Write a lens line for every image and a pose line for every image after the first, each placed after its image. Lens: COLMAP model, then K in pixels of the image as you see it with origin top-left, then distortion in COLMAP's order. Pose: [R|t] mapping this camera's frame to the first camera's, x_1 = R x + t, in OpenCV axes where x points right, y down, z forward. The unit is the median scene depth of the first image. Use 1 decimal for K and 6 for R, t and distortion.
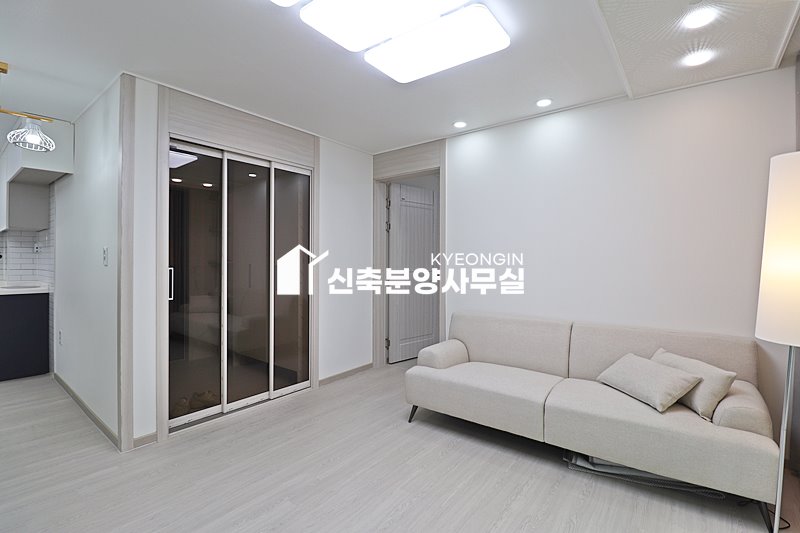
lens RADIAL K [[368.3, 0, 404.4], [0, 368.3, 260.3], [0, 0, 1]] dist [0.001557, -0.012876]
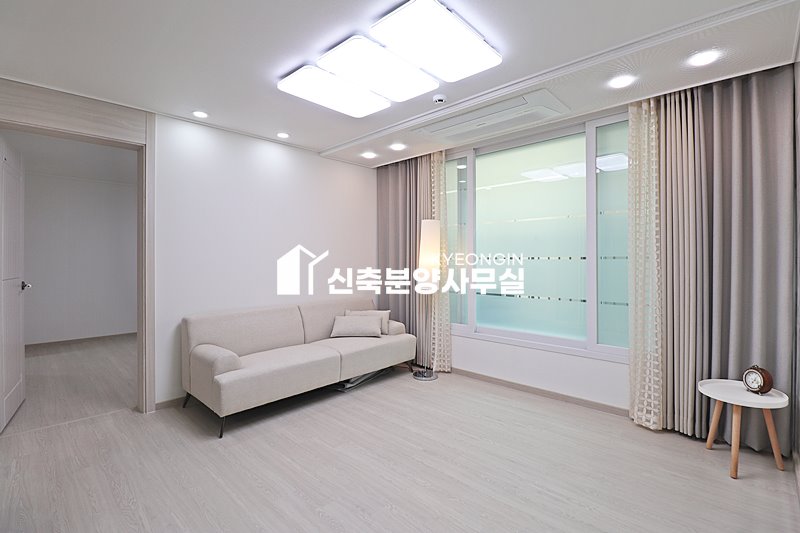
lens RADIAL K [[374.6, 0, 405.3], [0, 374.6, 258.5], [0, 0, 1]] dist [0.001210, -0.013967]
pose [[0.092592, -0.004294, 0.995695, -0.986899], [-0.000136, 0.999991, 0.004325, -0.009872], [-0.995704, -0.000536, 0.092591, 0.526380]]
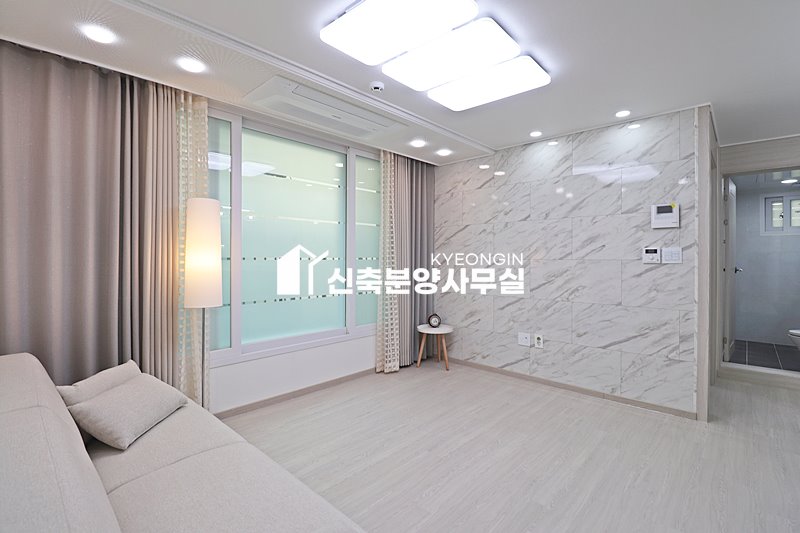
lens RADIAL K [[368.3, 0, 404.4], [0, 368.3, 260.3], [0, 0, 1]] dist [0.001557, -0.012876]
pose [[-0.996110, -0.004771, 0.087992, -0.020661], [-0.004571, 0.999986, 0.002478, -0.004595], [-0.088003, 0.002066, -0.996118, 1.540055]]
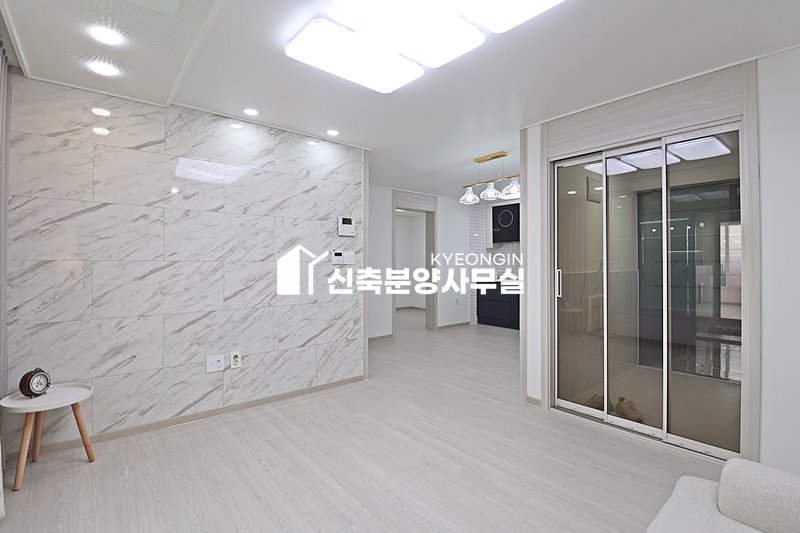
lens RADIAL K [[374.6, 0, 405.3], [0, 374.6, 258.5], [0, 0, 1]] dist [0.001210, -0.013967]
pose [[-0.202754, -0.011572, -0.979161, 0.687921], [-0.000835, 0.999932, -0.011645, -0.001491], [0.979229, -0.001543, -0.202750, 0.814158]]
